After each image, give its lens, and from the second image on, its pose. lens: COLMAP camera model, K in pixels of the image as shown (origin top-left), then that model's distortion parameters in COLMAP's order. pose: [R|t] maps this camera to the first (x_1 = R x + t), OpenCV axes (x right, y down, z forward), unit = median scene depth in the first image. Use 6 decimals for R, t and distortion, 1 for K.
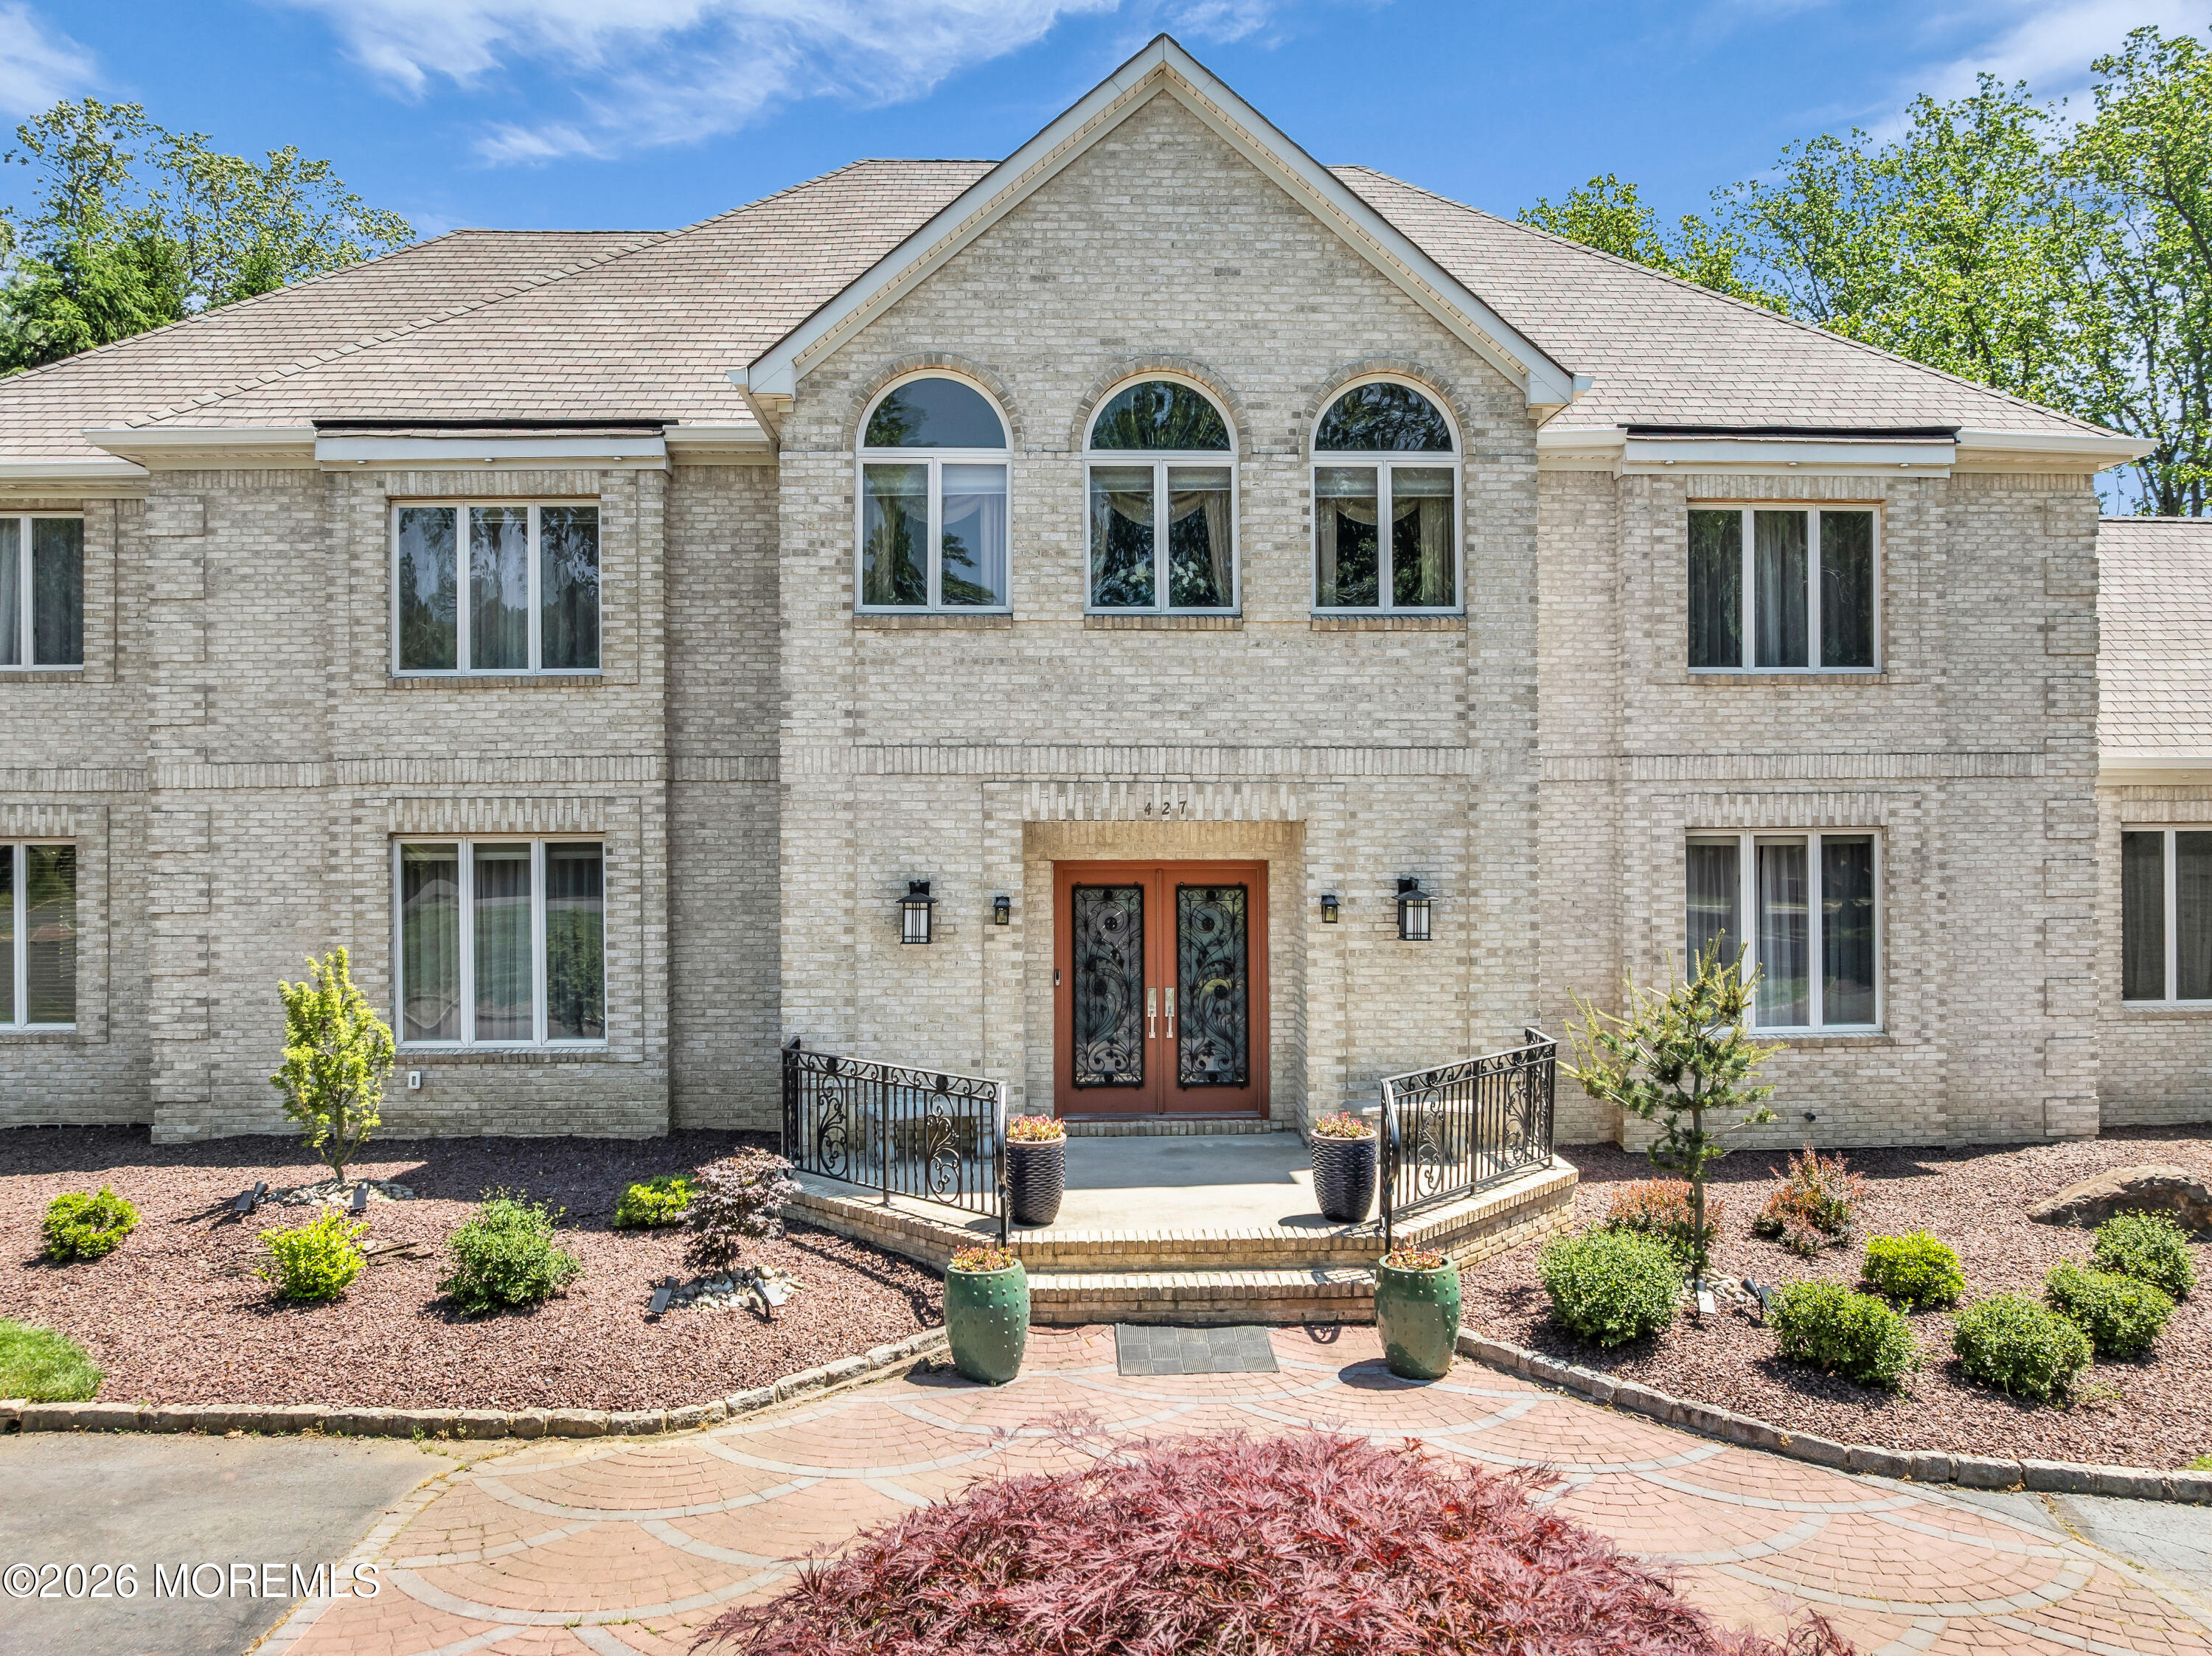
lens RADIAL K [[1558.5, 0, 1106.0], [0, 1558.5, 828.0], [0, 0, 1]] dist [-0.034943, -0.005194]
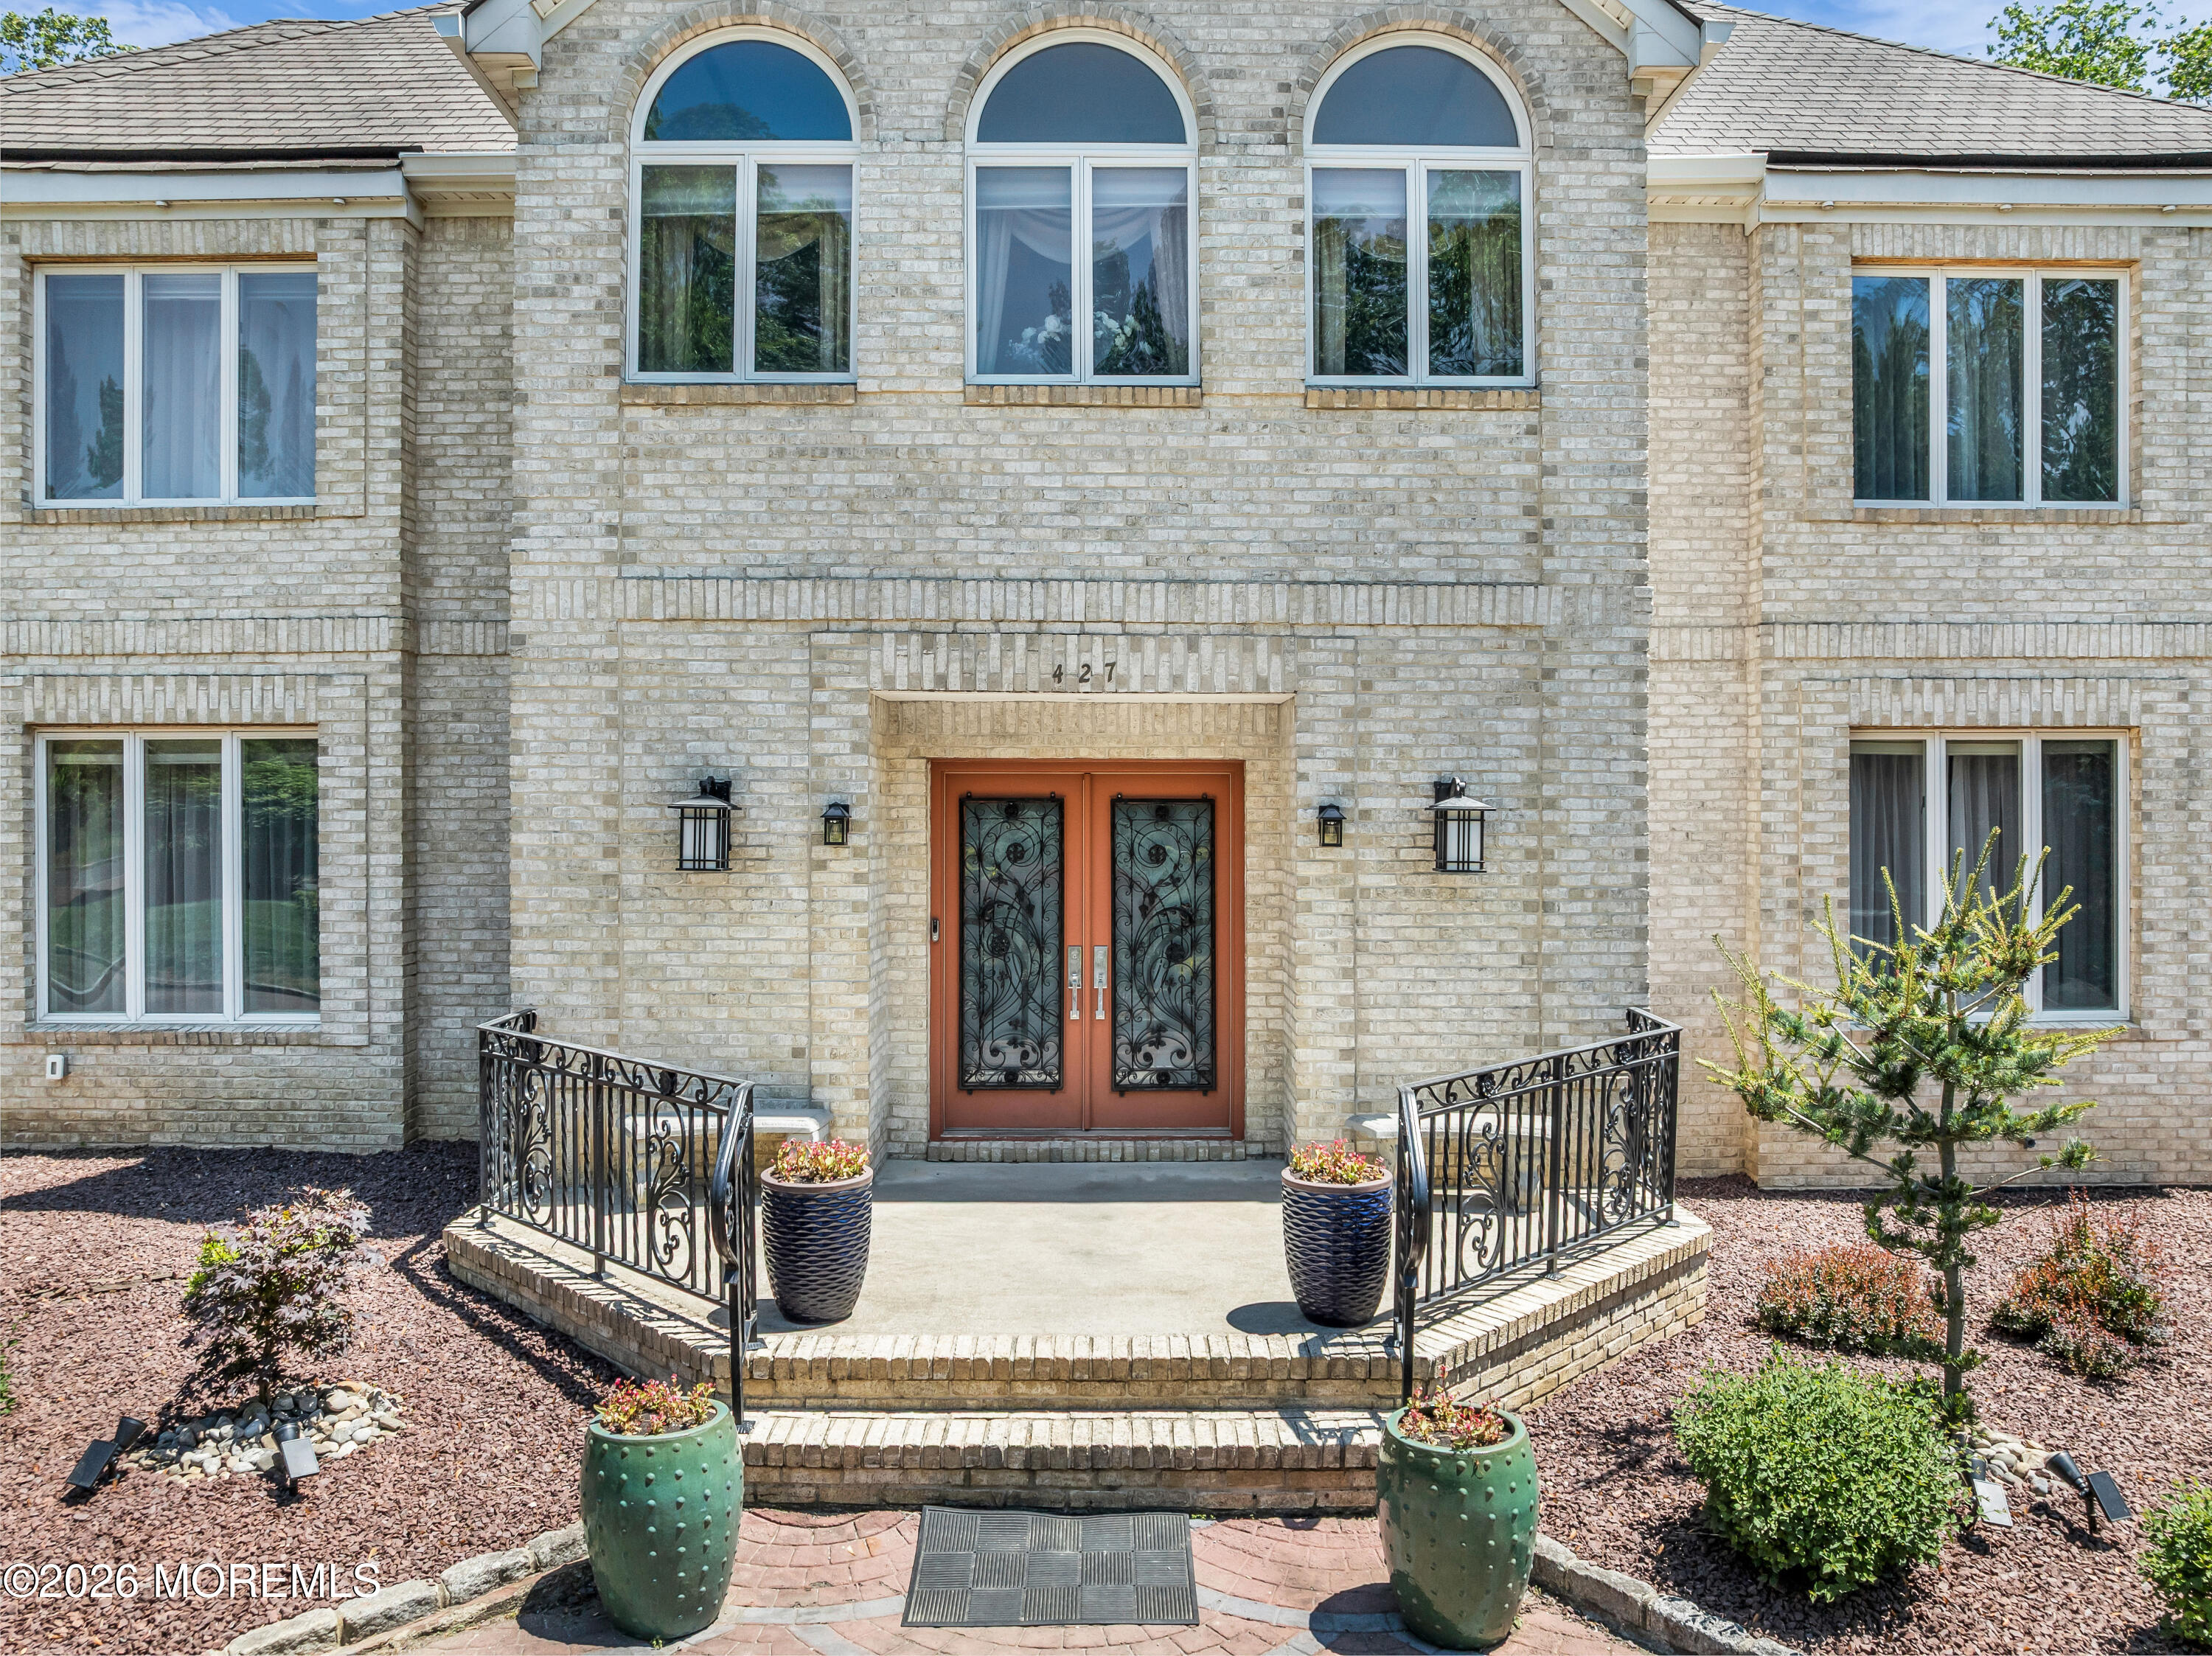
lens RADIAL K [[1558.5, 0, 1106.0], [0, 1558.5, 828.0], [0, 0, 1]] dist [-0.034943, -0.005194]
pose [[0.999528, 0.005693, -0.030190, 0.066824], [-0.005625, 0.999981, 0.002321, 0.051150], [0.030203, -0.002150, 0.999541, 0.328519]]
